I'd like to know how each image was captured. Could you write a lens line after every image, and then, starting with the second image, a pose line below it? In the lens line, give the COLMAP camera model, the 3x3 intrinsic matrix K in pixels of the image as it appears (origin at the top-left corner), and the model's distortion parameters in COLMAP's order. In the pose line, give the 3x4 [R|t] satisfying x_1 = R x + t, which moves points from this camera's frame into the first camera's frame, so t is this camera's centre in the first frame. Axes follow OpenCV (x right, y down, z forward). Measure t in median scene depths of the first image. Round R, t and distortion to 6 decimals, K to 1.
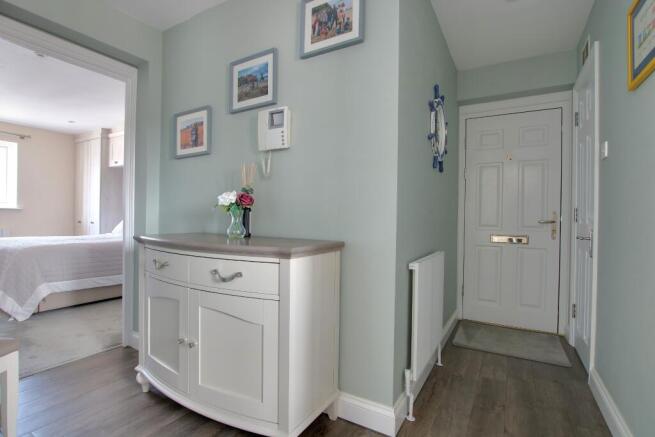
lens RADIAL K [[322.2, 0, 327.5], [0, 322.2, 218.5], [0, 0, 1]] dist [-0.029189, 0.001245]
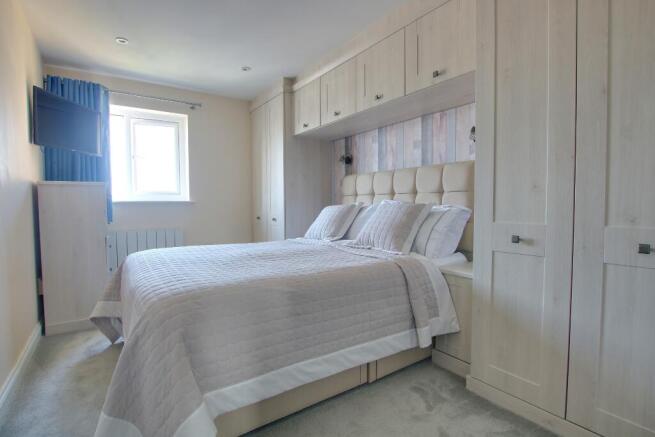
lens RADIAL K [[322.2, 0, 327.5], [0, 322.2, 218.5], [0, 0, 1]] dist [-0.029189, 0.001245]
pose [[0.902050, 0.000637, -0.431631, -0.340505], [0.011484, 0.999610, 0.025475, -0.005809], [0.431479, -0.027936, 0.901690, 0.425673]]
